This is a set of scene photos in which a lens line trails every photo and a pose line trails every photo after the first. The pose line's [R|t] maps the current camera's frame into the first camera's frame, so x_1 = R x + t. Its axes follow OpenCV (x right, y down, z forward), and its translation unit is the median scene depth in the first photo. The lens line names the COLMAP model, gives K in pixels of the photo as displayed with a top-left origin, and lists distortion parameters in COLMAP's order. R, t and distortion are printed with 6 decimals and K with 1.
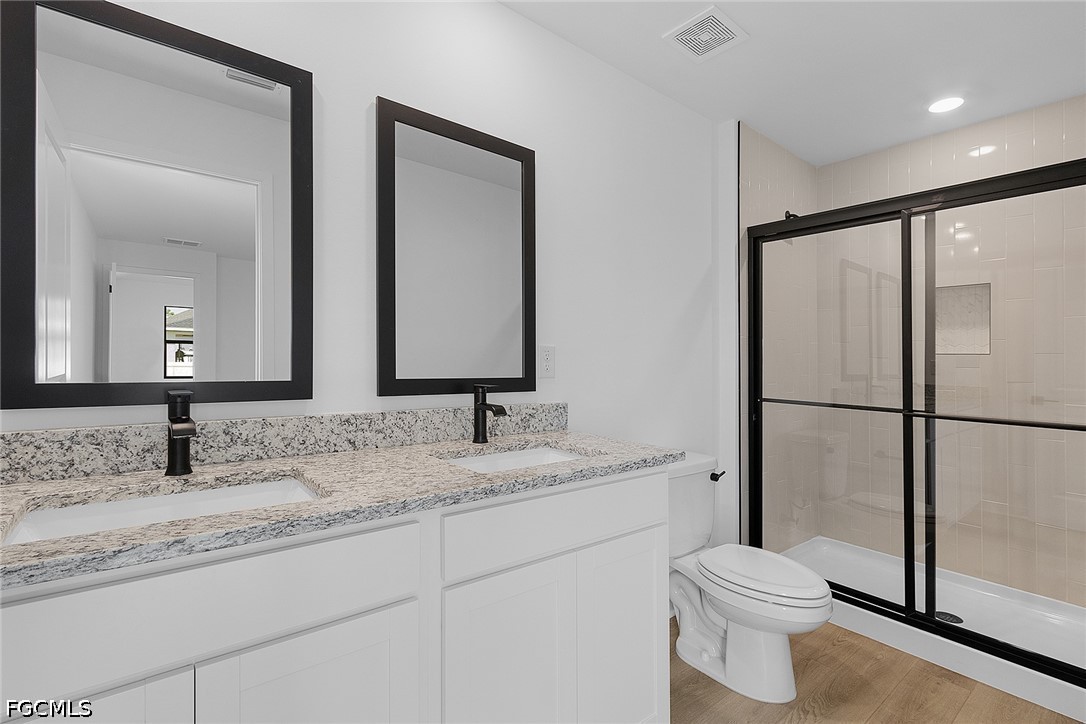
lens RADIAL K [[506.6, 0, 550.0], [0, 506.6, 357.3], [0, 0, 1]] dist [0.009693, -0.000467]
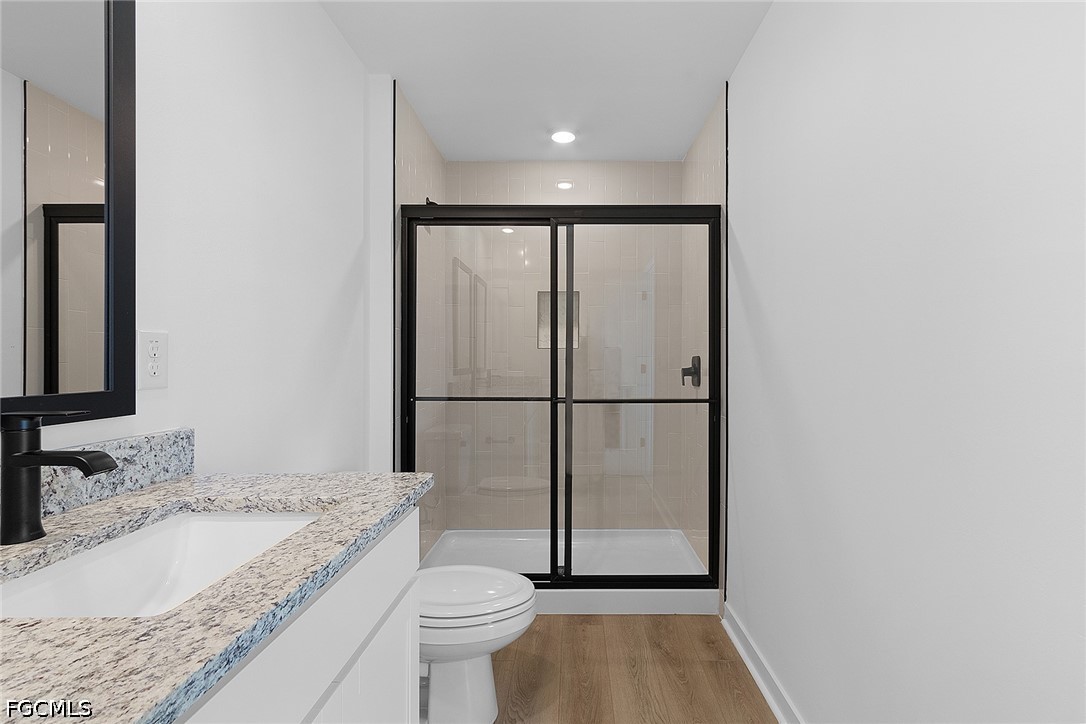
lens RADIAL K [[506.6, 0, 541.6], [0, 506.6, 352.7], [0, 0, 1]] dist [0.009693, -0.000467]
pose [[0.624468, -0.005249, 0.781033, -0.184899], [0.009821, 0.999951, -0.001132, 0.005912], [-0.780989, 0.008377, 0.624489, 0.321189]]
